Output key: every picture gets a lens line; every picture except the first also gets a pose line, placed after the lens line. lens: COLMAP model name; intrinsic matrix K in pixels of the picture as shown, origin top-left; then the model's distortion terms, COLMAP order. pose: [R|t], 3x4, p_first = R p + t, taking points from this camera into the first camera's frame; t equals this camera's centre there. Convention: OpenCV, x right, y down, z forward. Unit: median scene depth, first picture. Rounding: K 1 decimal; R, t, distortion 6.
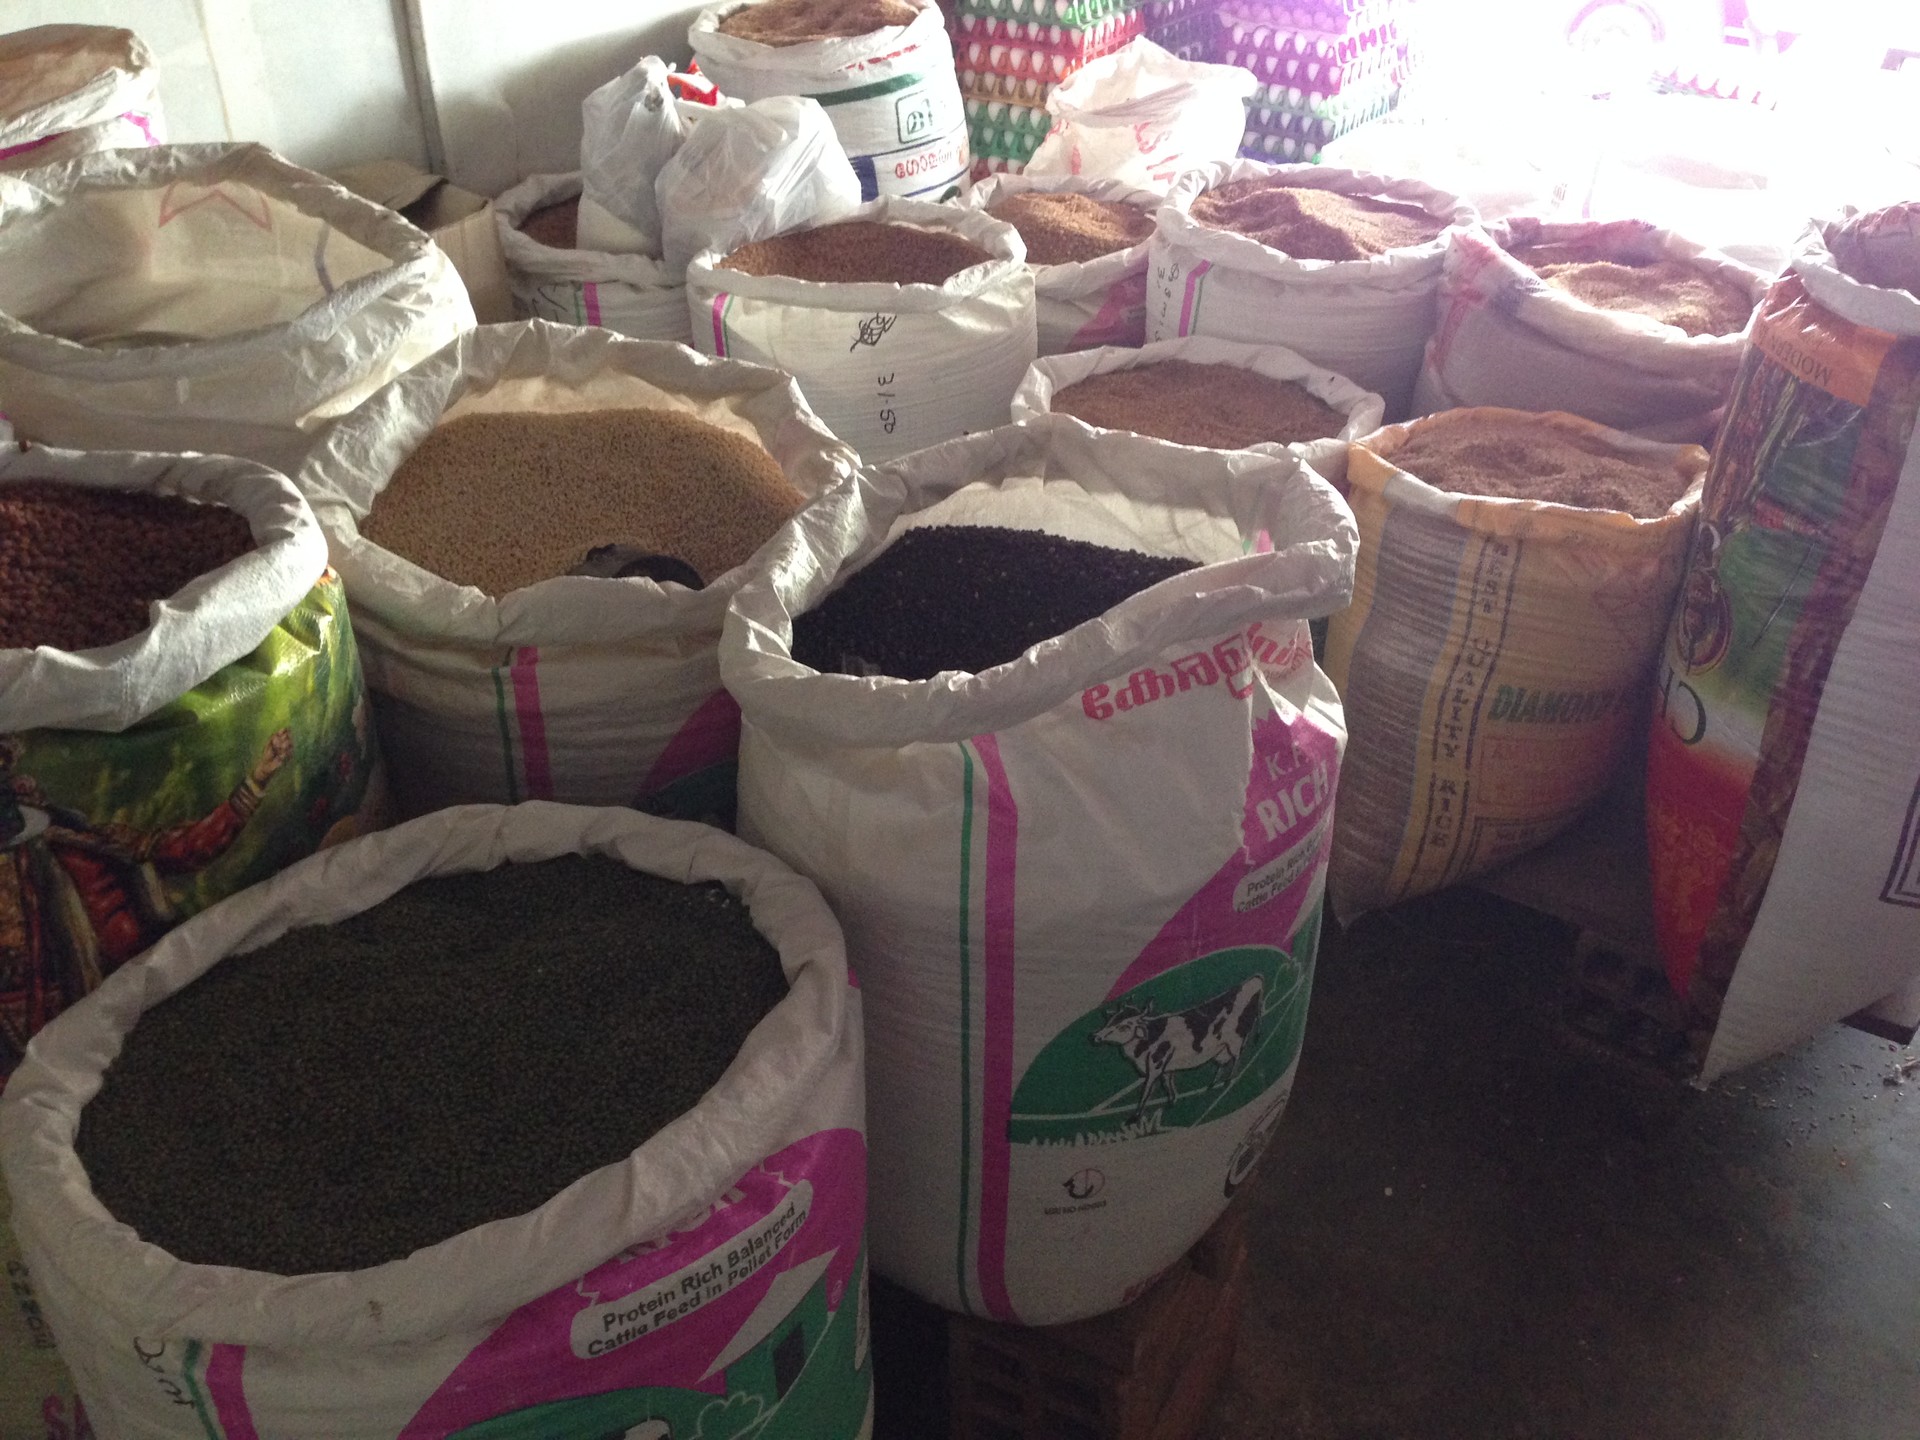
lens RADIAL K [[1800.3, 0, 960.0], [0, 1800.3, 720.0], [0, 0, 1]] dist [0.116608, -0.135314]
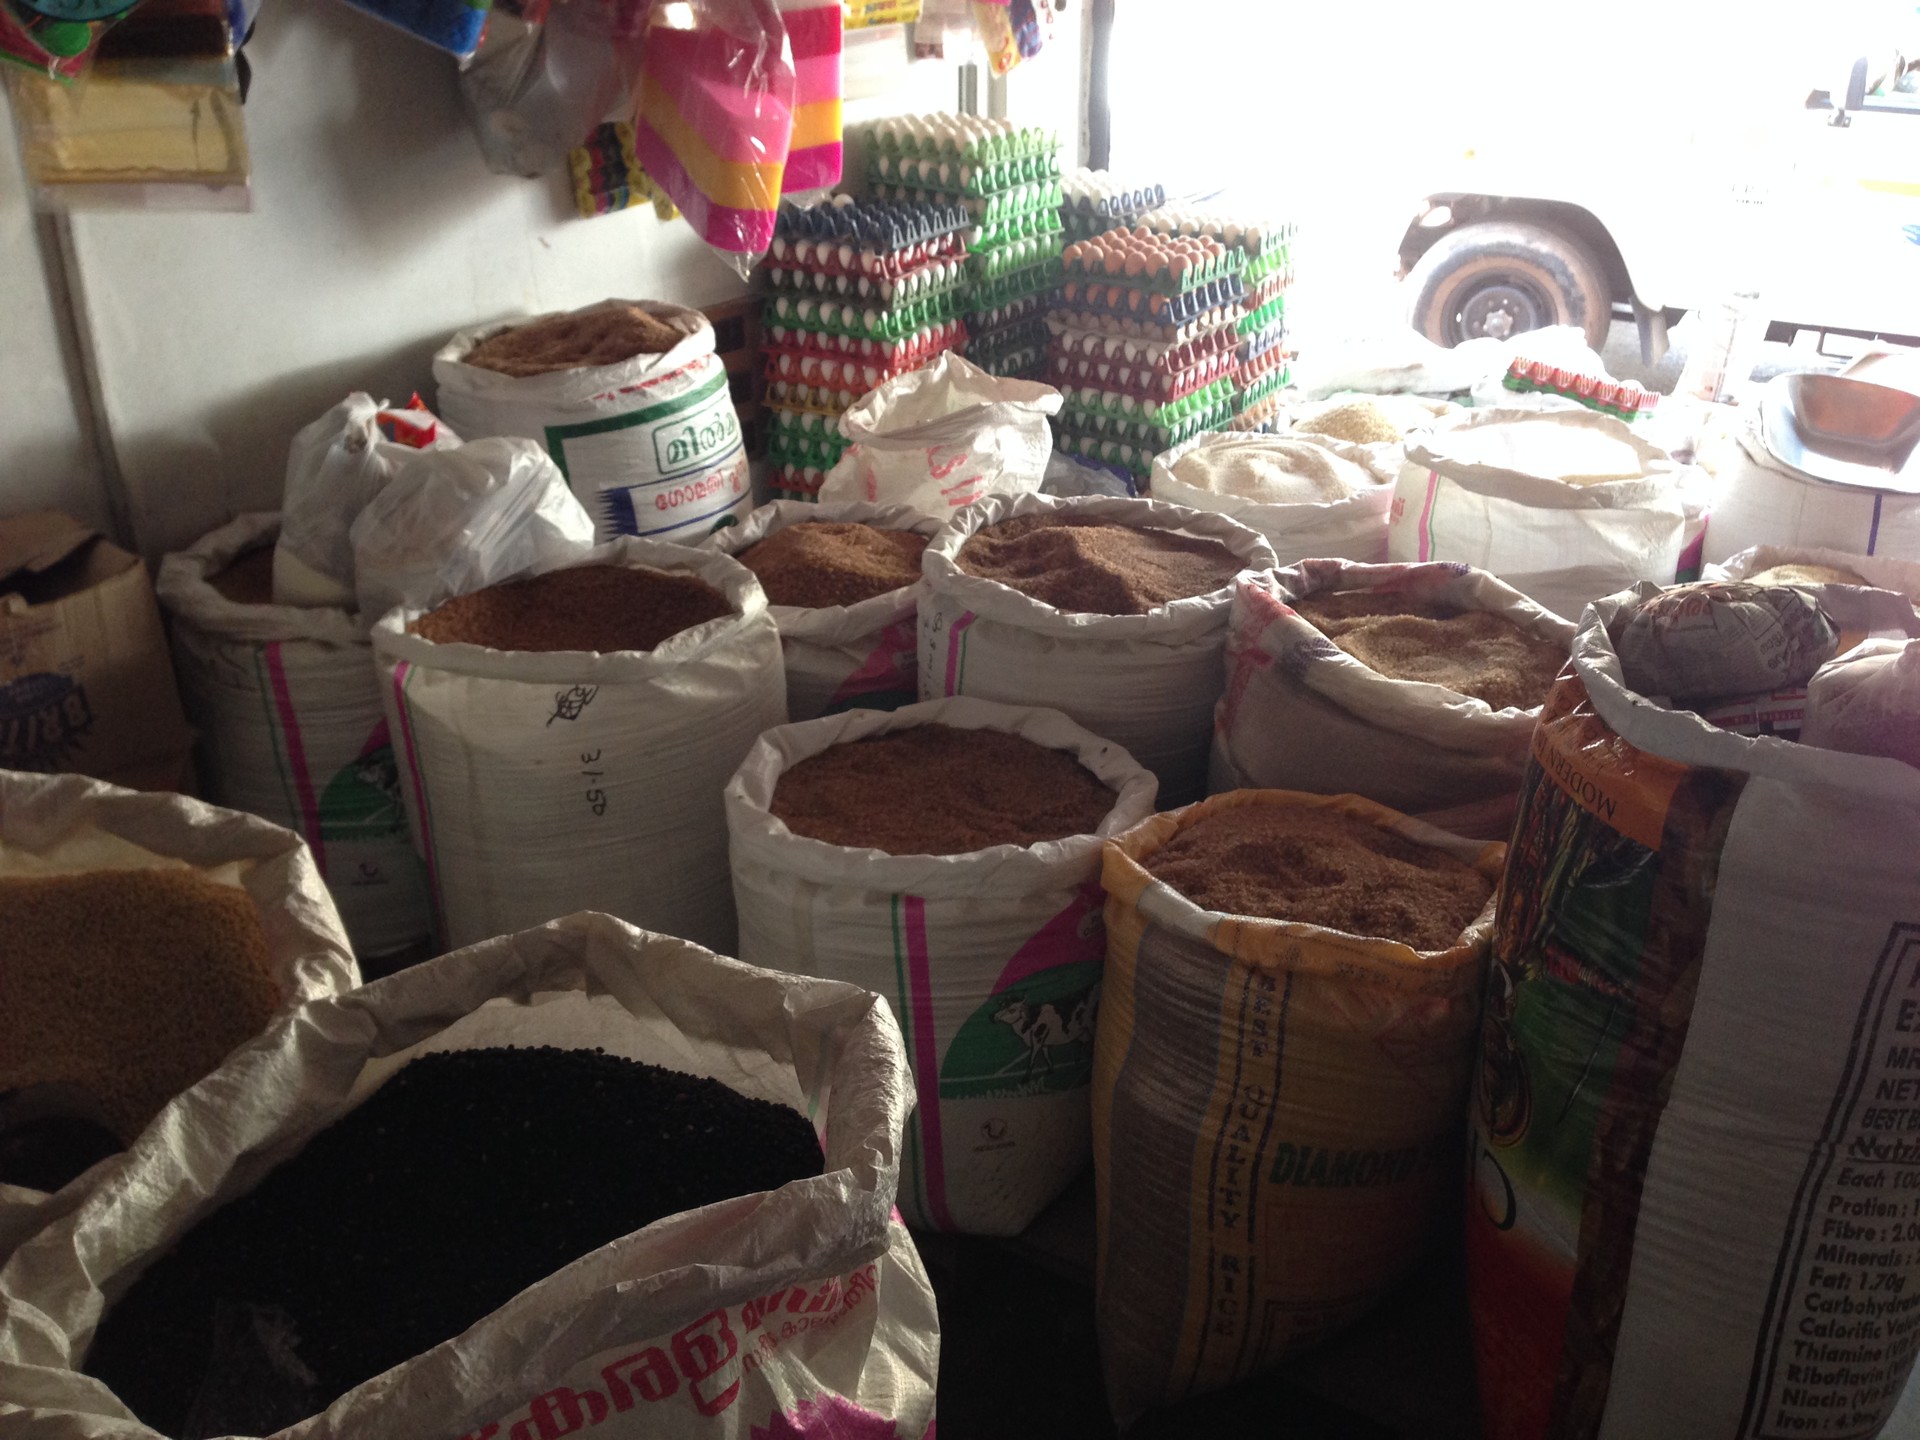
lens RADIAL K [[1800.3, 0, 960.0], [0, 1800.3, 720.0], [0, 0, 1]] dist [0.116608, -0.135314]
pose [[0.999760, -0.013598, 0.017167, 0.140780], [0.015678, 0.991712, -0.127519, -0.107421], [-0.015291, 0.127757, 0.991688, 0.158515]]
